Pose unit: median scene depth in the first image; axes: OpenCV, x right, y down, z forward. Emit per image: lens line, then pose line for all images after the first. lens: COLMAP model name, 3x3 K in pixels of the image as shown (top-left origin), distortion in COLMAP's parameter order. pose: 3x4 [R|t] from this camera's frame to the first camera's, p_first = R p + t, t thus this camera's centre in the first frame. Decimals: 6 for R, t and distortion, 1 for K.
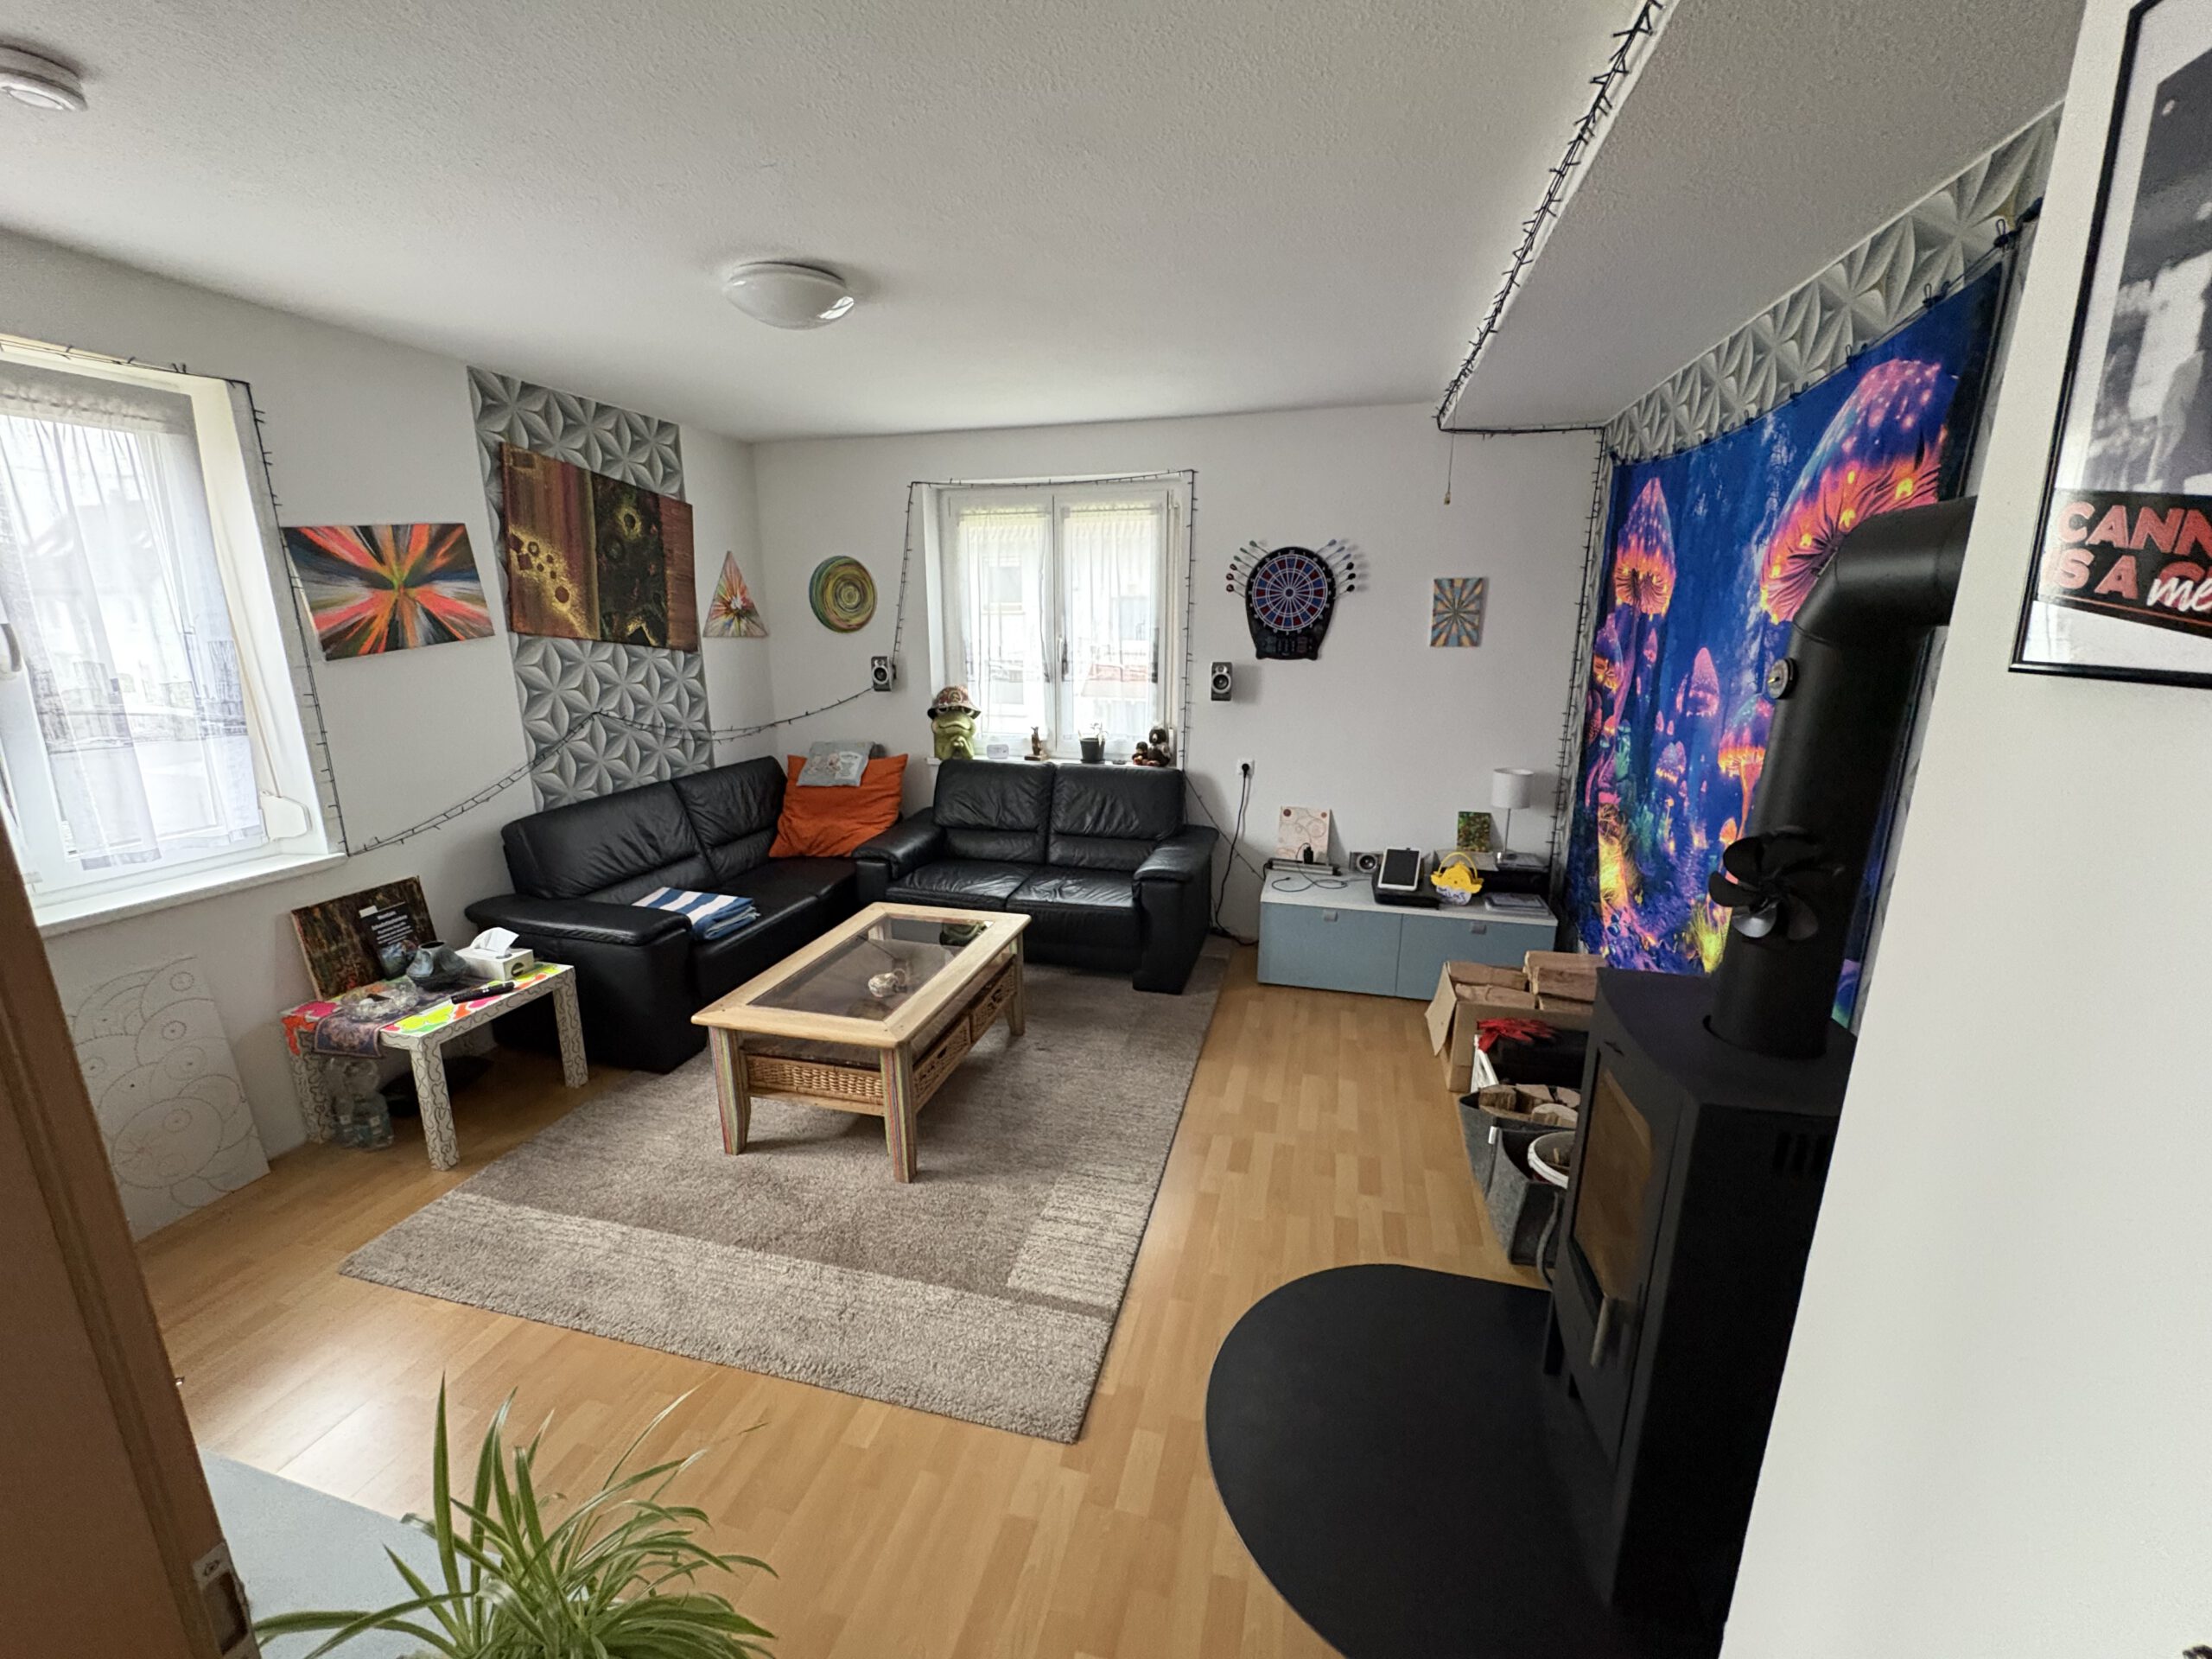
lens RADIAL K [[876.8, 0, 1104.9], [0, 876.8, 830.6], [0, 0, 1]] dist [0.001444, -0.000411]
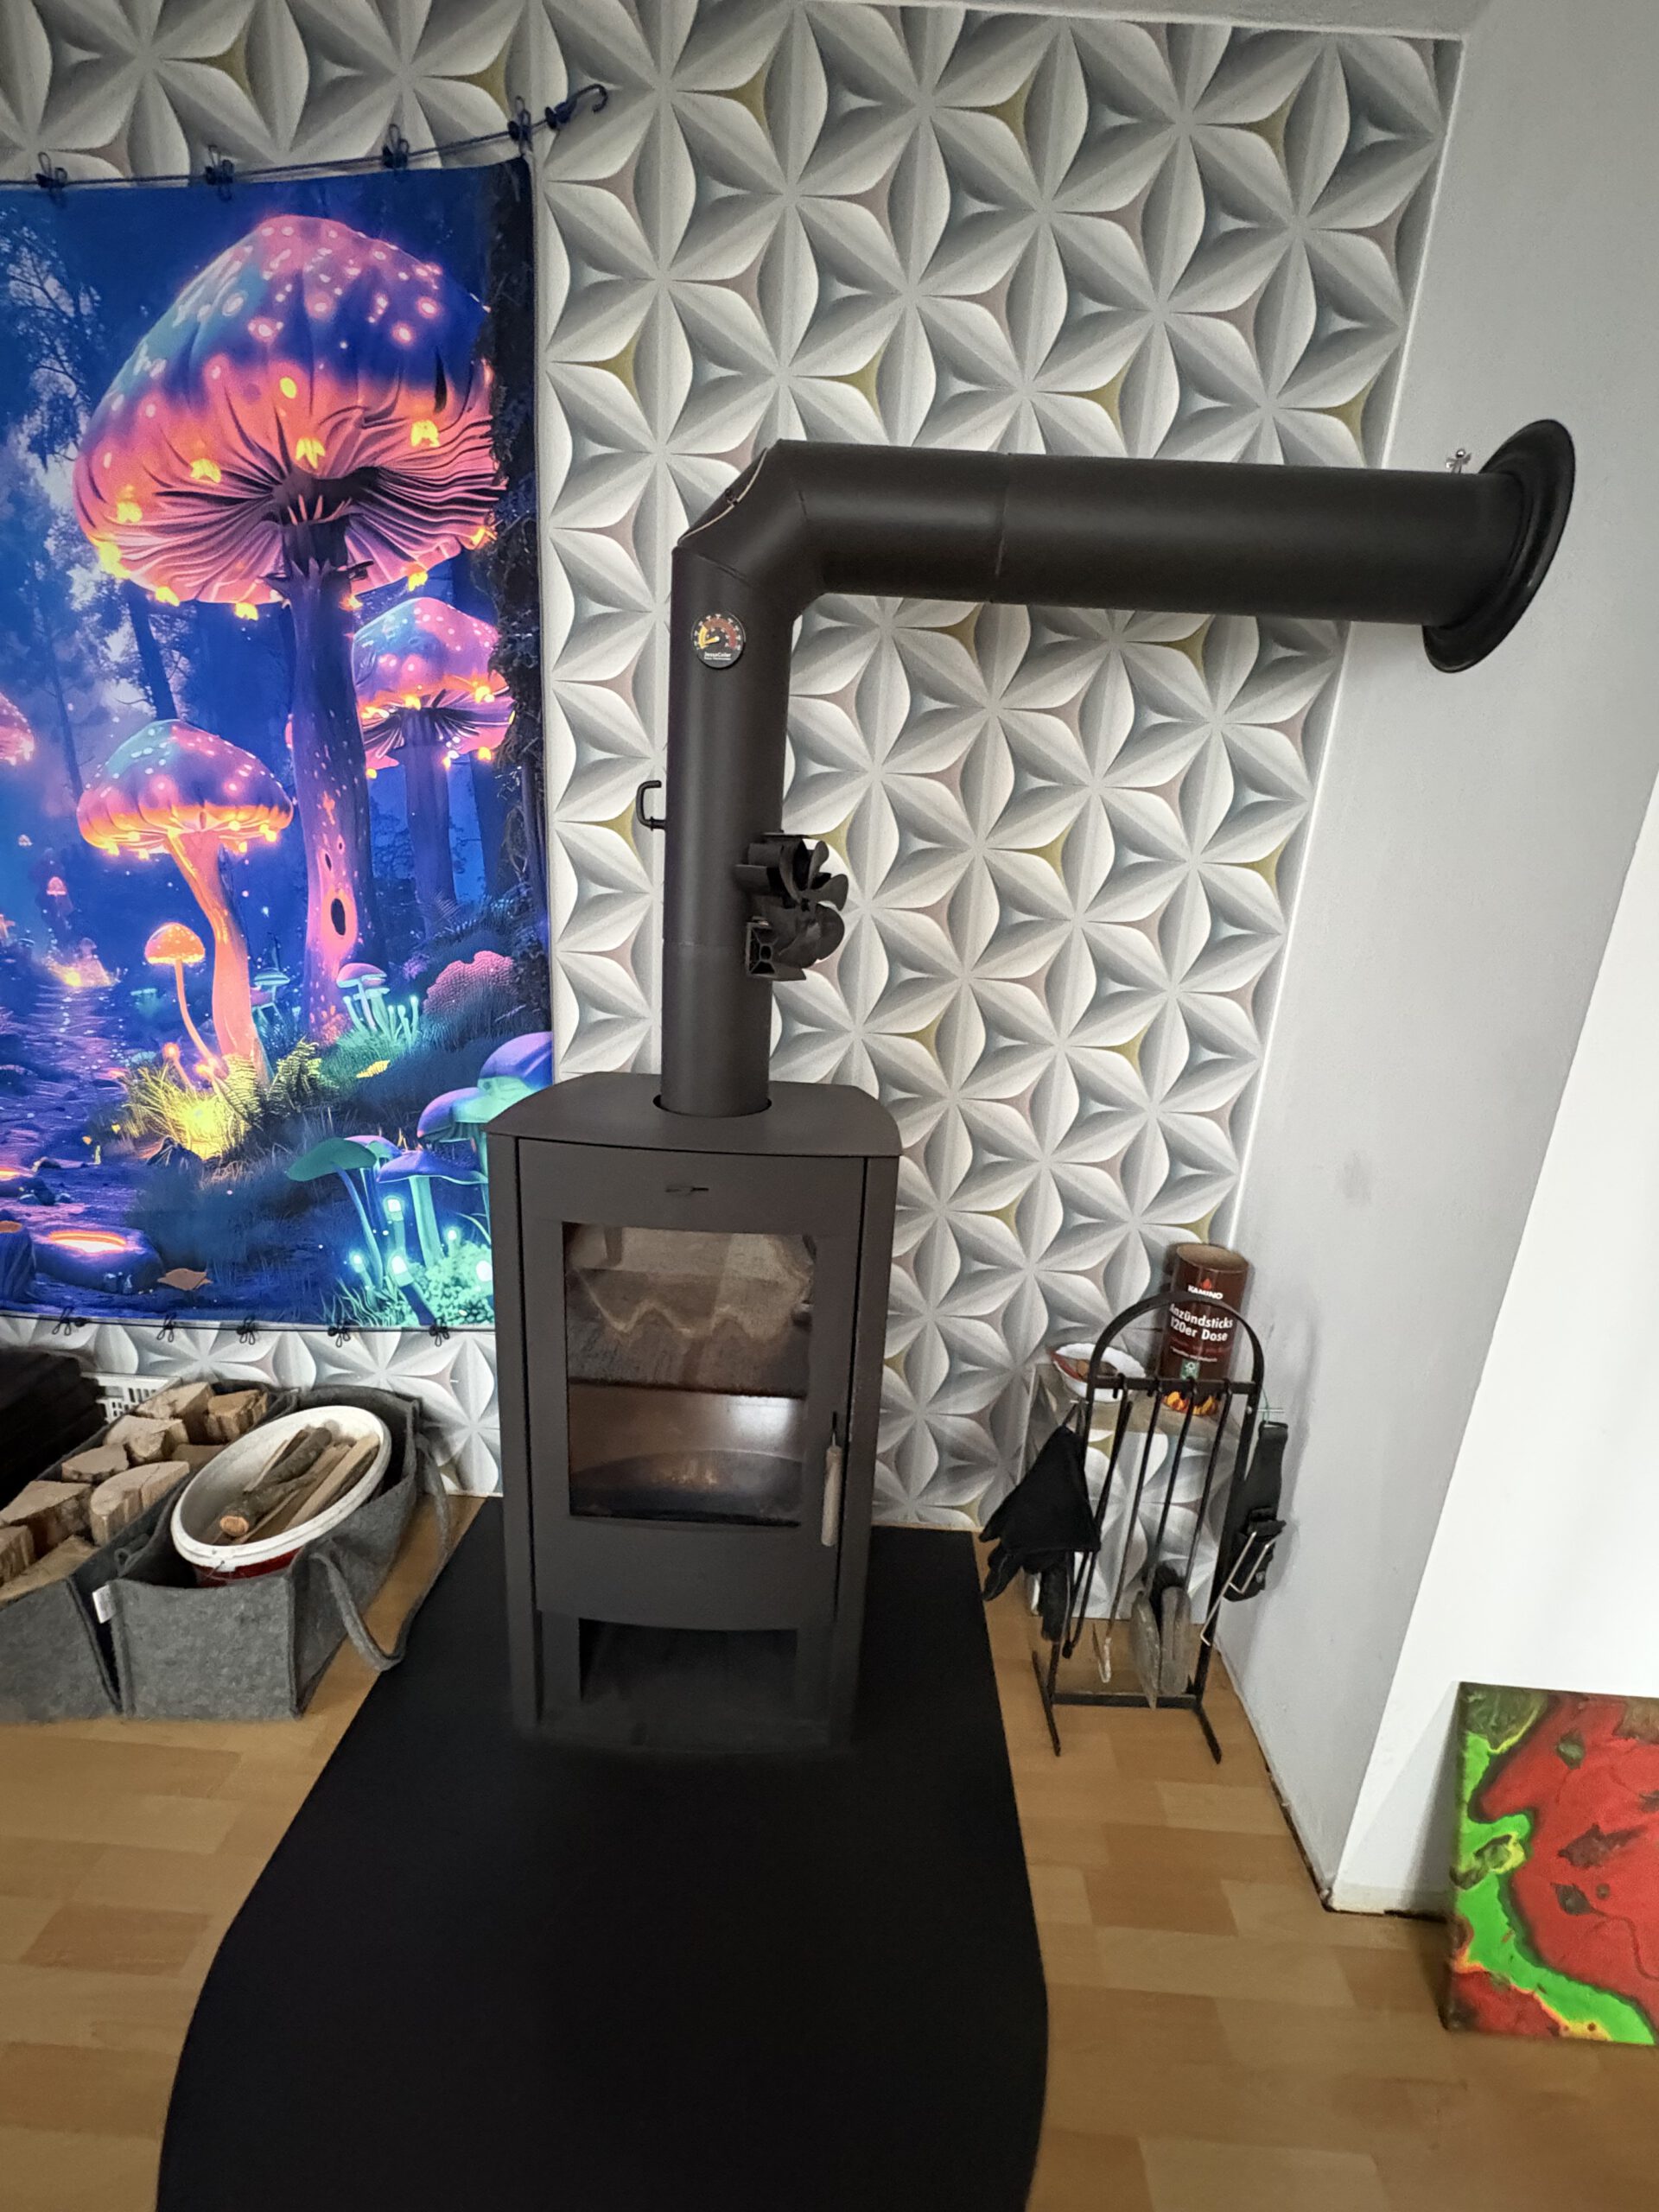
lens RADIAL K [[876.8, 0, 823.0], [0, 876.8, 1104.5], [0, 0, 1]] dist [0.001444, -0.000411]
pose [[-0.224852, -0.268202, 0.936755, -0.054786], [0.170977, 0.935597, 0.308910, -0.007220], [-0.959275, 0.229622, -0.164515, 0.746076]]
